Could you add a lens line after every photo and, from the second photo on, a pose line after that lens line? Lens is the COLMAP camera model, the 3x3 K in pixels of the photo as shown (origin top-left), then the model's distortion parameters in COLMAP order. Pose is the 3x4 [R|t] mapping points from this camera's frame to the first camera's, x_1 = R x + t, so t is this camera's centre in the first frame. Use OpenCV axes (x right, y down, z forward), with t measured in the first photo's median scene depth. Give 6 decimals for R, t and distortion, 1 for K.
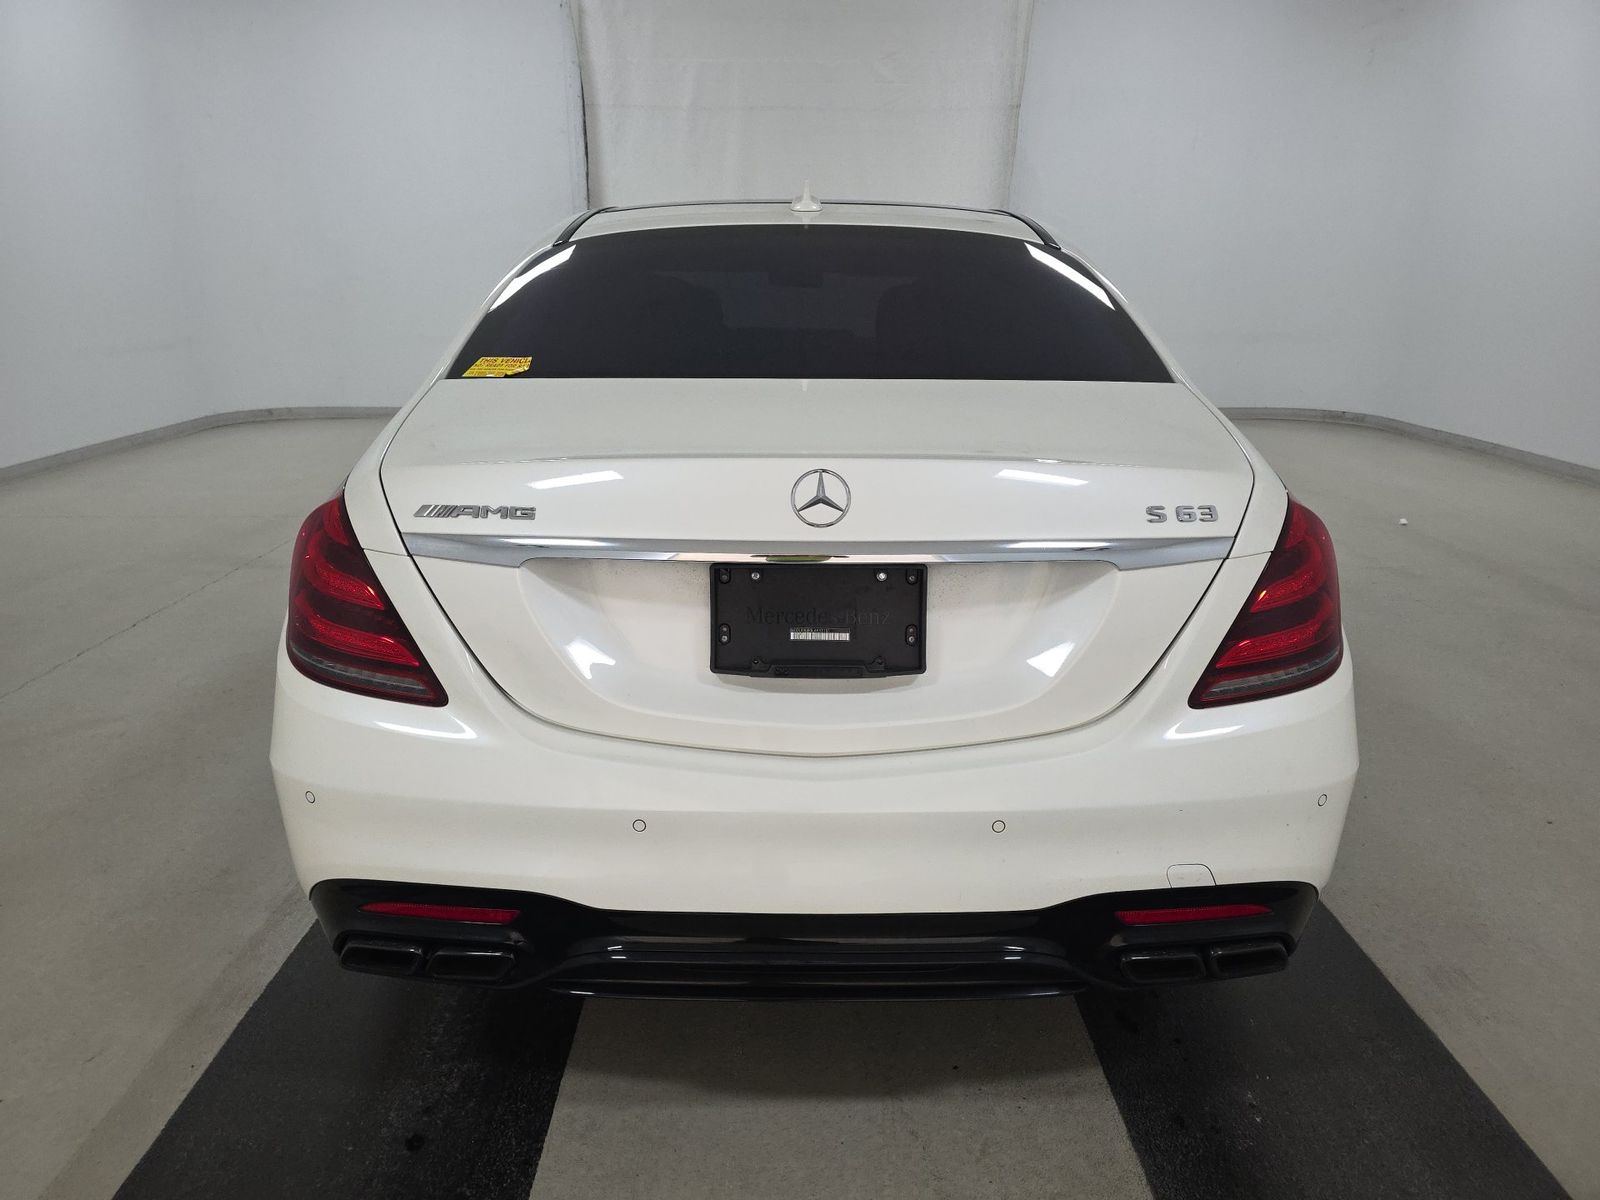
lens RADIAL K [[1028.4, 0, 822.1], [0, 1028.4, 594.6], [0, 0, 1]] dist [0.007982, -0.000914]
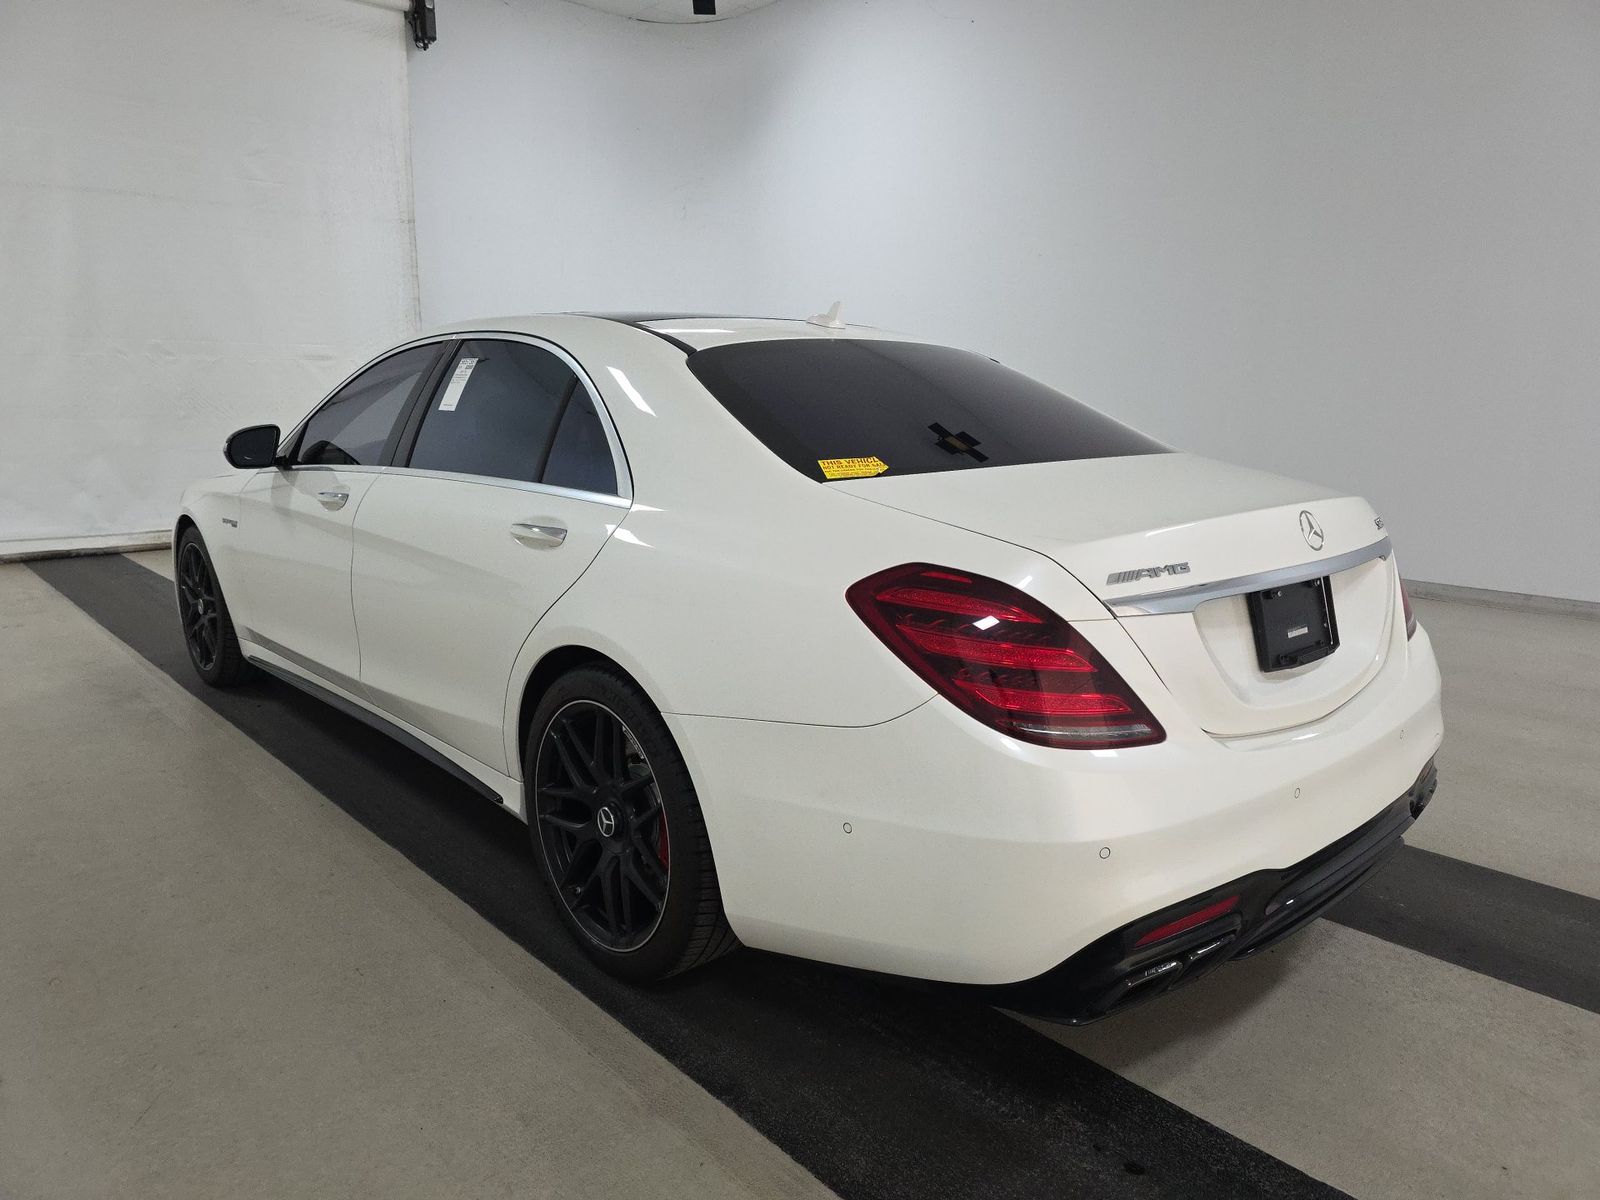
lens RADIAL K [[1028.4, 0, 822.1], [0, 1028.4, 594.6], [0, 0, 1]] dist [0.007982, -0.000914]
pose [[0.765746, -0.129969, 0.629874, -1.197930], [0.193429, 0.980565, -0.032822, -0.077861], [-0.613366, 0.146969, 0.776004, 0.265413]]
